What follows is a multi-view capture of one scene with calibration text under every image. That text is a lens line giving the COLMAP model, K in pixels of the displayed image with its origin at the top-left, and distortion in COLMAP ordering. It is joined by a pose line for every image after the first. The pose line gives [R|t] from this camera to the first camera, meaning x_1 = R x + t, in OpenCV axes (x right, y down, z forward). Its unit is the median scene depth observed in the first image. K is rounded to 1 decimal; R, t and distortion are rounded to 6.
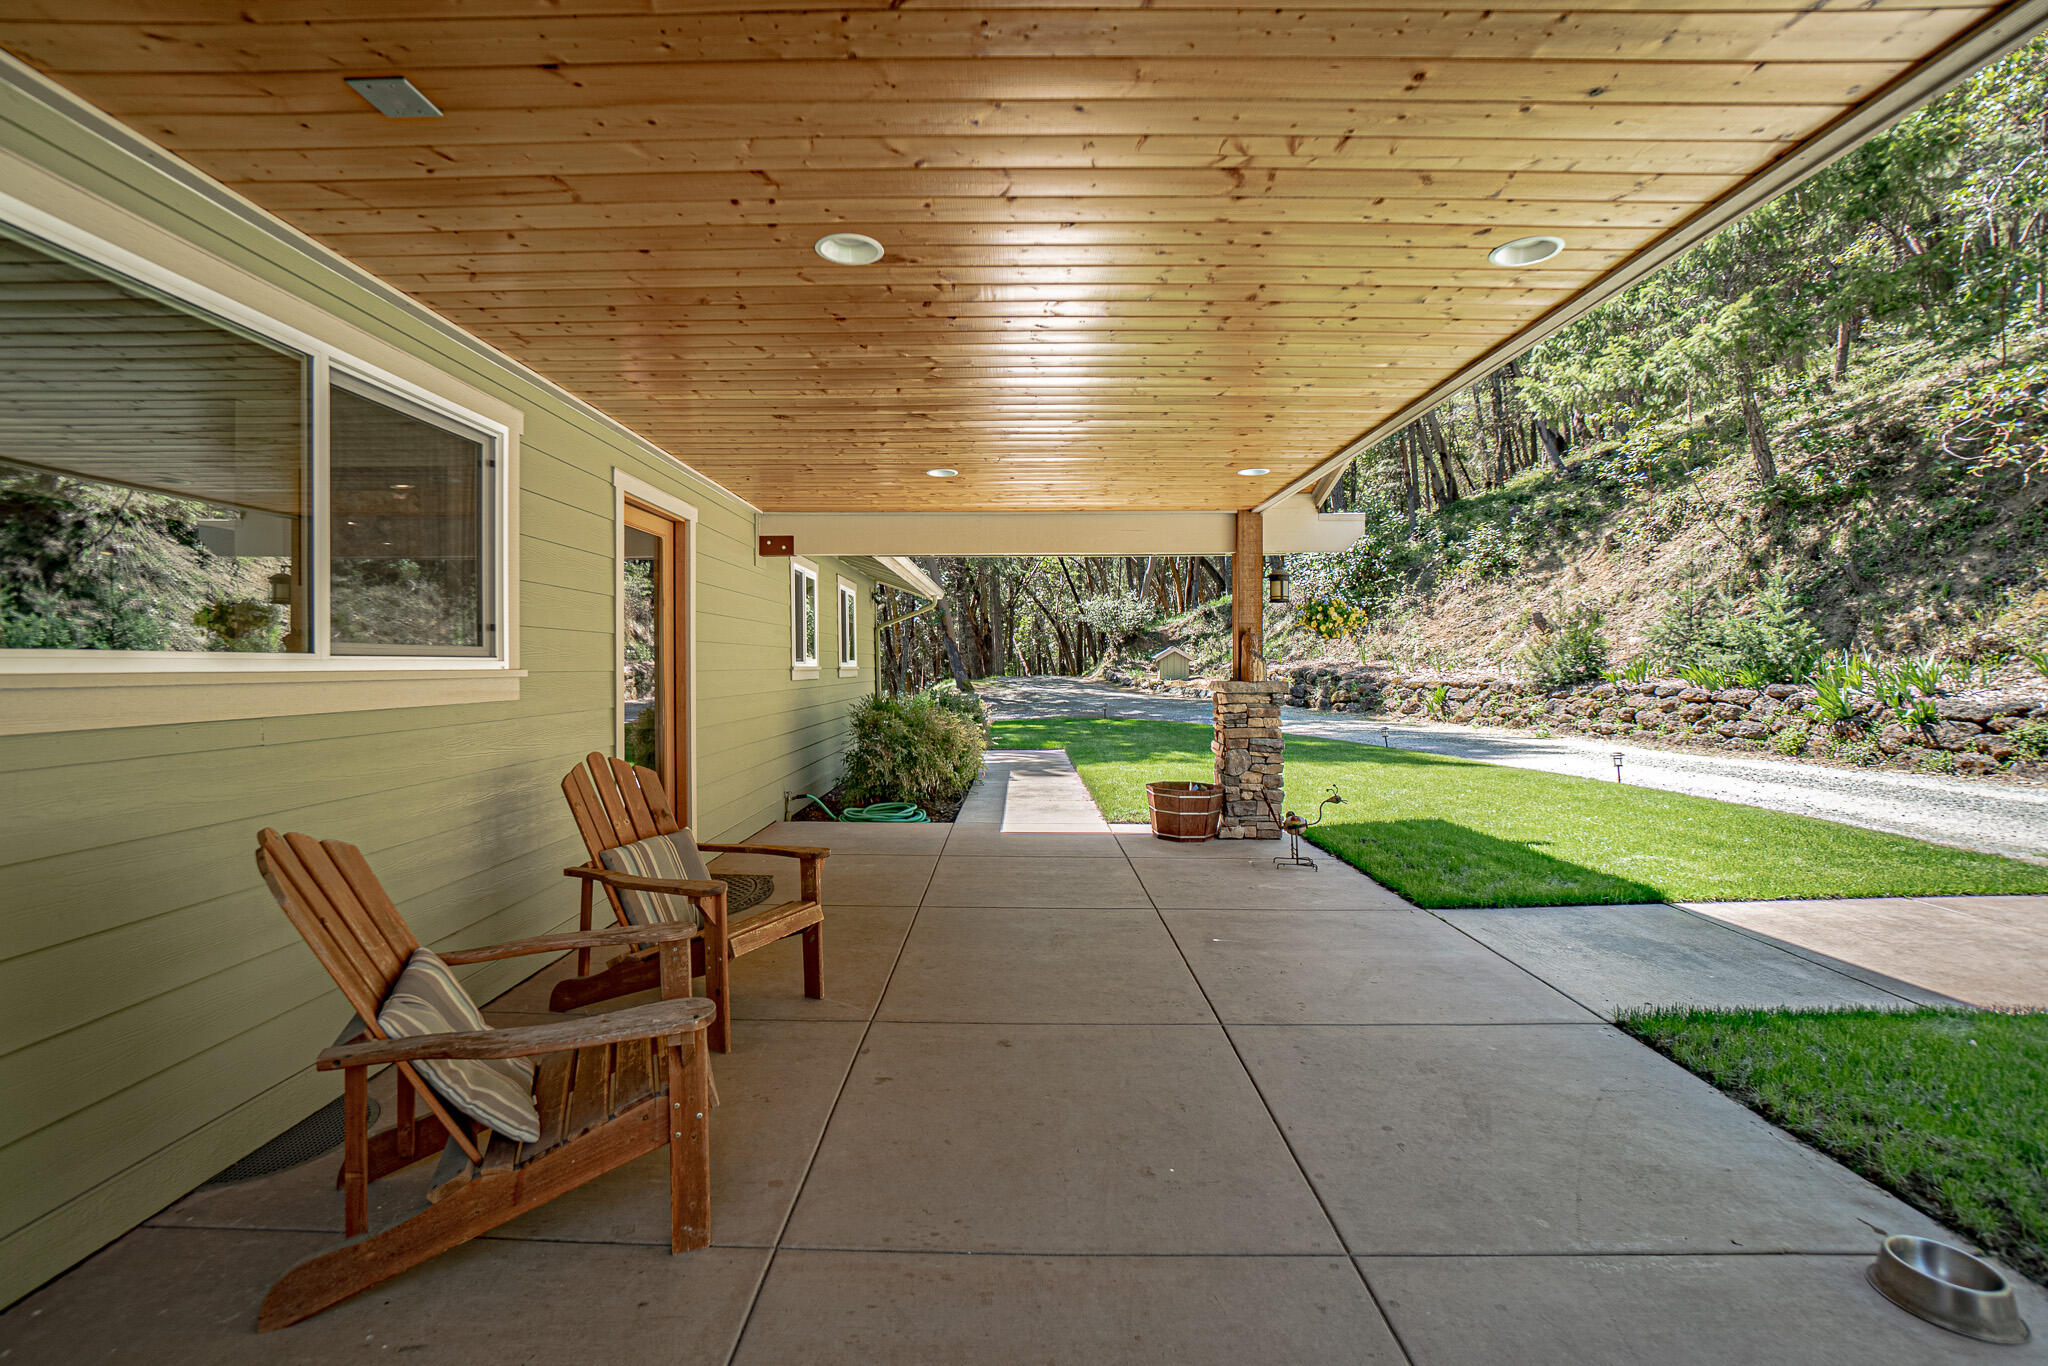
lens RADIAL K [[904.8, 0, 1024.0], [0, 904.8, 683.0], [0, 0, 1]] dist [-0.061904, 0.022439]
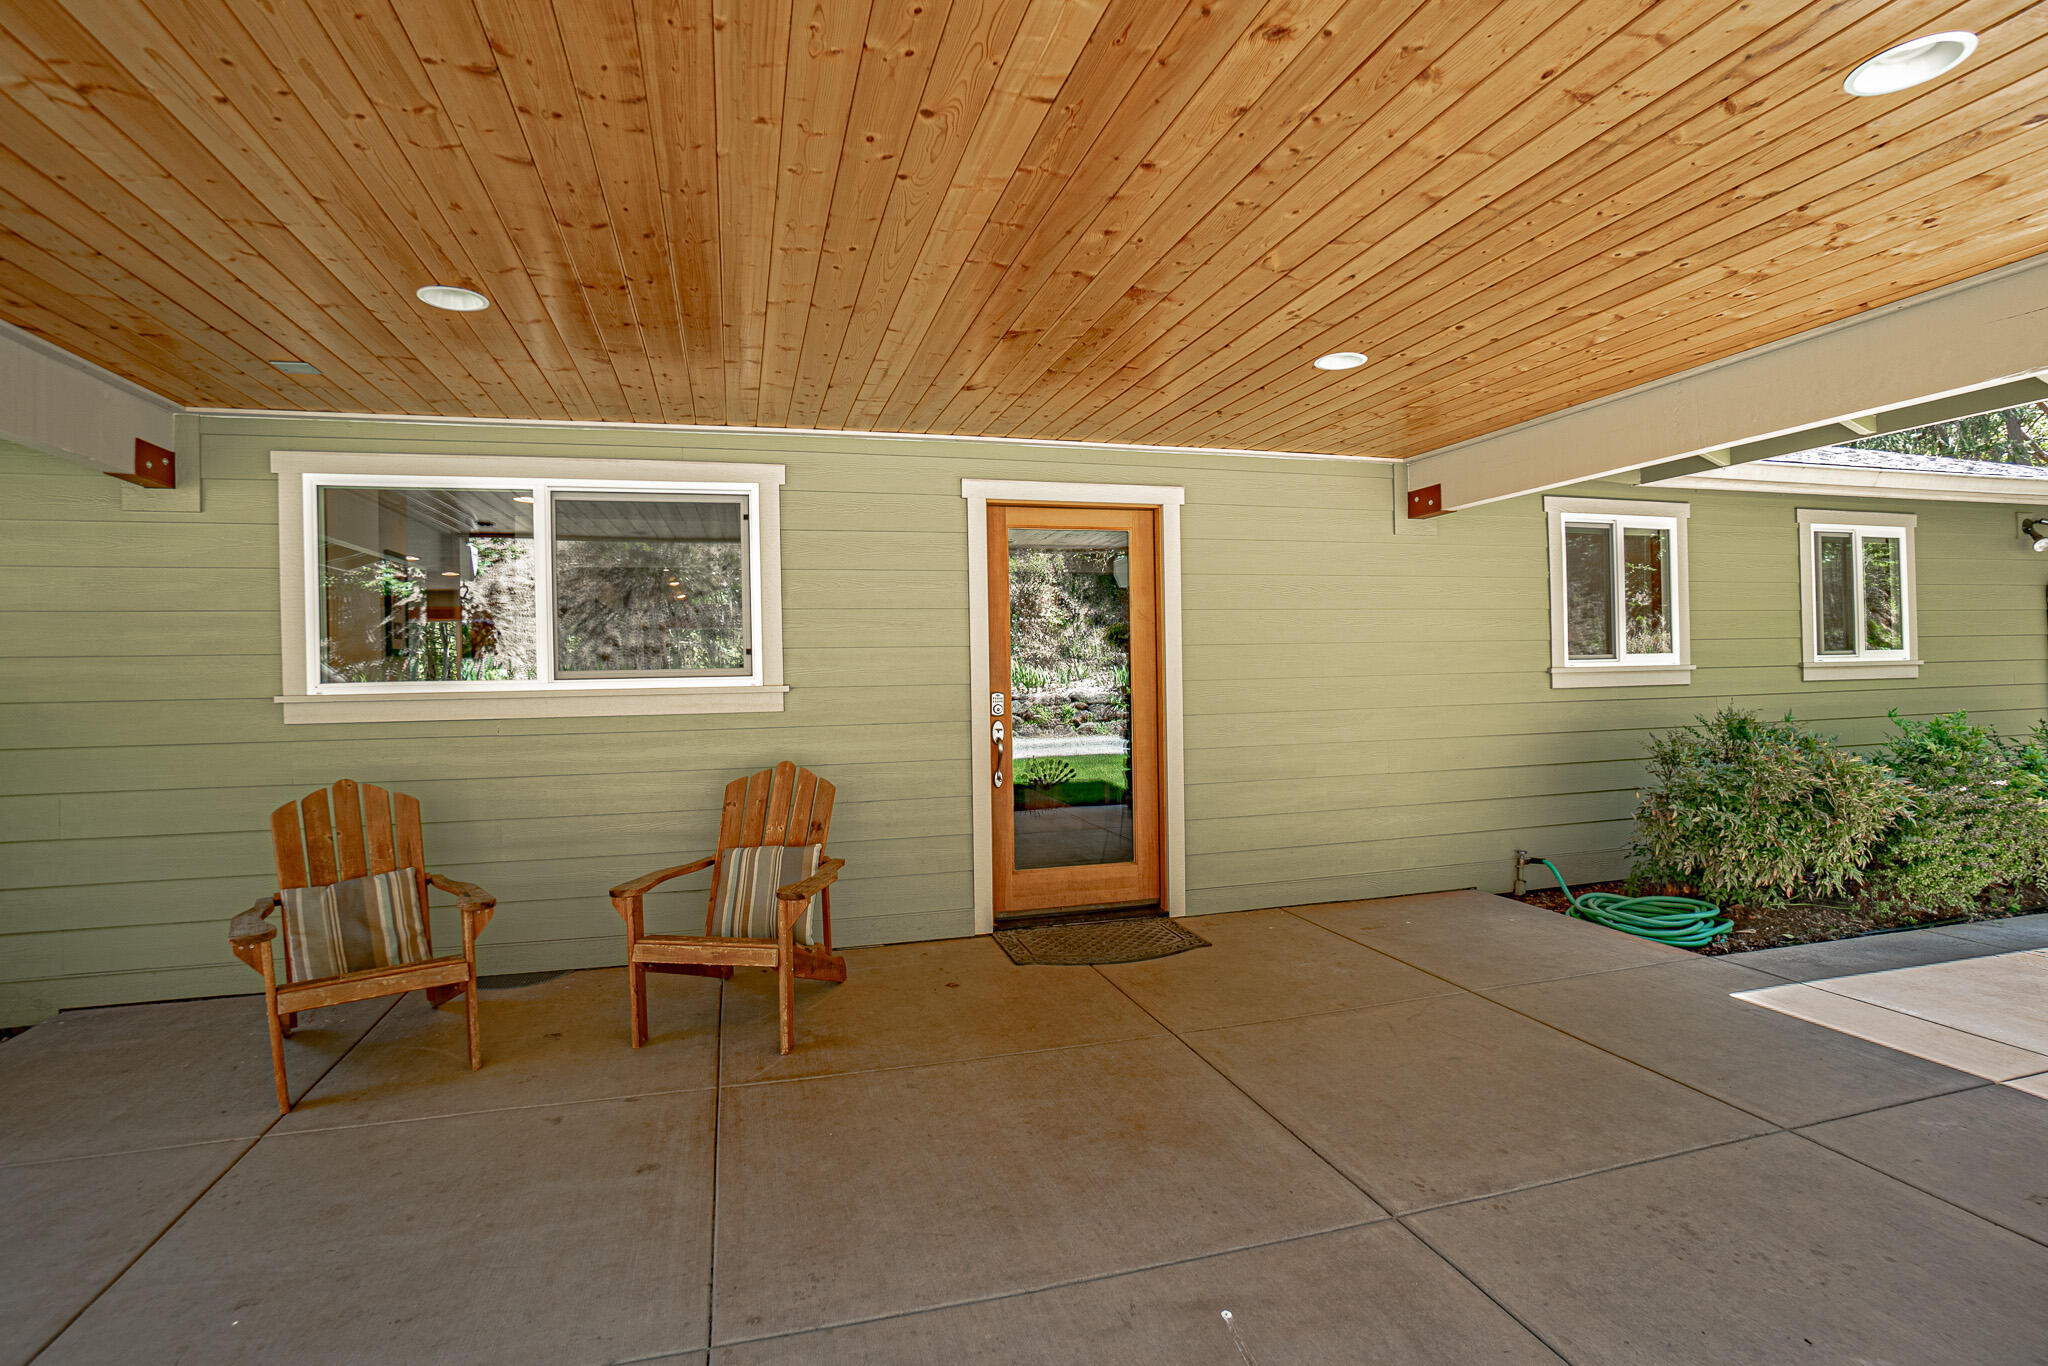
lens RADIAL K [[1002.0, 0, 1024.0], [0, 1002.0, 683.0], [0, 0, 1]] dist [-0.053978, 0.019300]
pose [[0.266284, 0.006212, -0.963875, 0.819320], [-0.001258, 0.999981, 0.006097, -0.028017], [0.963894, -0.000411, 0.266287, 0.992943]]
